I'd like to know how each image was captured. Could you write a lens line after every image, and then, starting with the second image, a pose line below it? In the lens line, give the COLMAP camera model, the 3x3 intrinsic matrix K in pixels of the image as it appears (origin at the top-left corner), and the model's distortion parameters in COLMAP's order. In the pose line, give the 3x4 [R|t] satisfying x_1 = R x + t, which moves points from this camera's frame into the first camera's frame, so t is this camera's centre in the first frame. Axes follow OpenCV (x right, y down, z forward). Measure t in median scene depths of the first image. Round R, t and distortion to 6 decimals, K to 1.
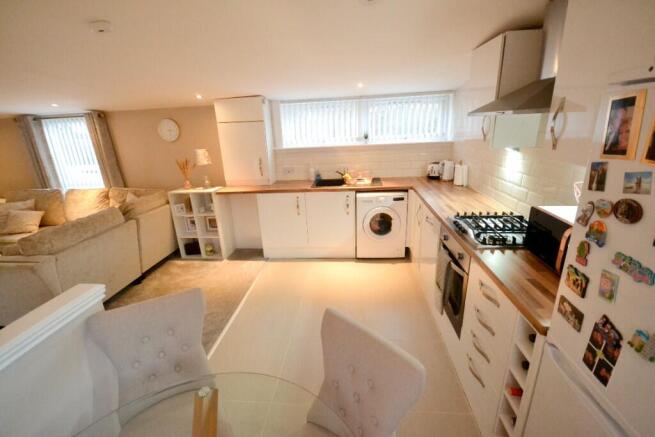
lens RADIAL K [[292.5, 0, 324.4], [0, 292.5, 217.1], [0, 0, 1]] dist [-0.004977, -0.004034]
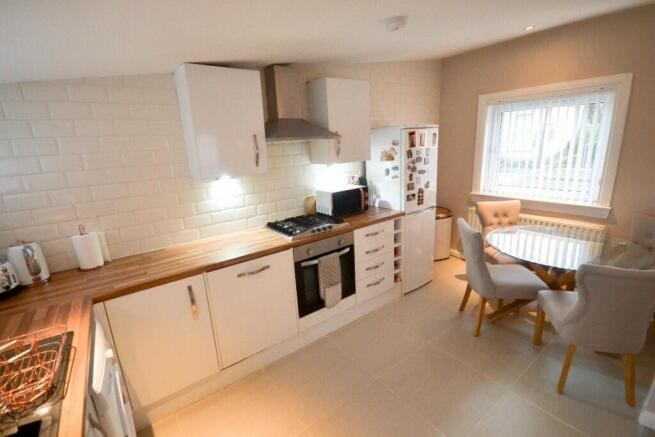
lens RADIAL K [[312.5, 0, 333.4], [0, 312.5, 221.1], [0, 0, 1]] dist [-0.001015, 0.000252]
pose [[-0.689092, -0.113064, 0.715799, -0.267821], [0.291830, 0.860825, 0.416913, -0.287191], [-0.663316, 0.496183, -0.560192, 0.924897]]
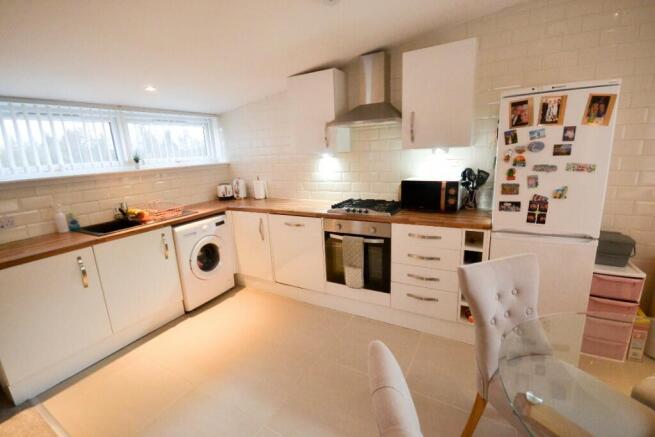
lens RADIAL K [[292.5, 0, 322.4], [0, 292.5, 218.0], [0, 0, 1]] dist [-0.004977, -0.004034]
pose [[0.416900, -0.179229, 0.891107, -0.390856], [0.306021, 0.950811, 0.048067, -0.023043], [-0.855889, 0.252658, 0.451241, 0.313289]]
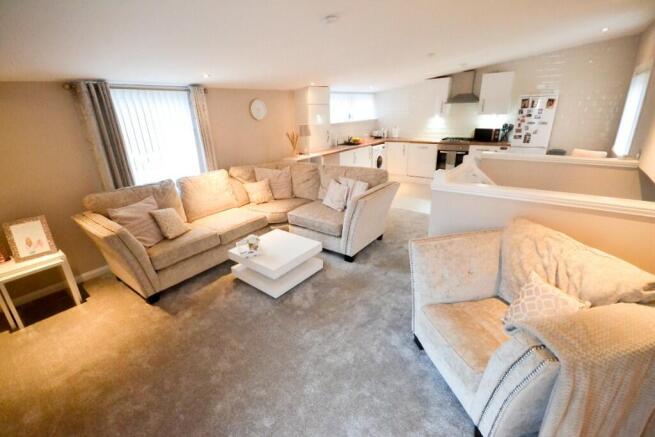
lens RADIAL K [[292.5, 0, 318.8], [0, 292.5, 219.5], [0, 0, 1]] dist [-0.004977, -0.004034]
pose [[0.541117, -0.269469, 0.796604, -1.604215], [0.266199, 0.953446, 0.141701, 0.005835], [-0.797703, 0.135379, 0.587658, 0.249722]]
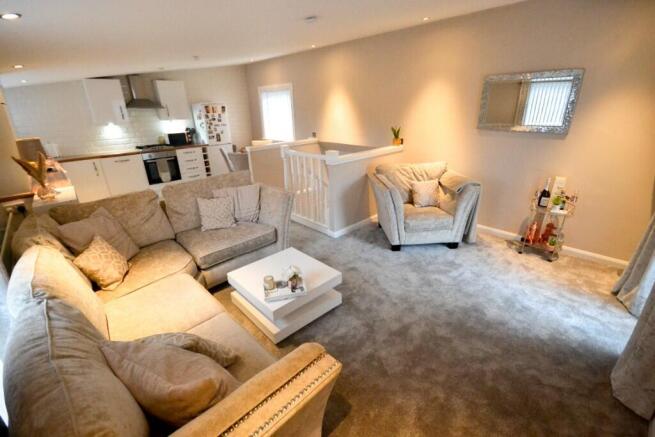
lens RADIAL K [[292.5, 0, 329.3], [0, 292.5, 220.9], [0, 0, 1]] dist [-0.004977, -0.004034]
pose [[-0.771138, -0.173377, 0.612607, -1.496587], [0.246646, 0.805717, 0.538504, -0.283325], [-0.586952, 0.566358, -0.578556, 1.144491]]
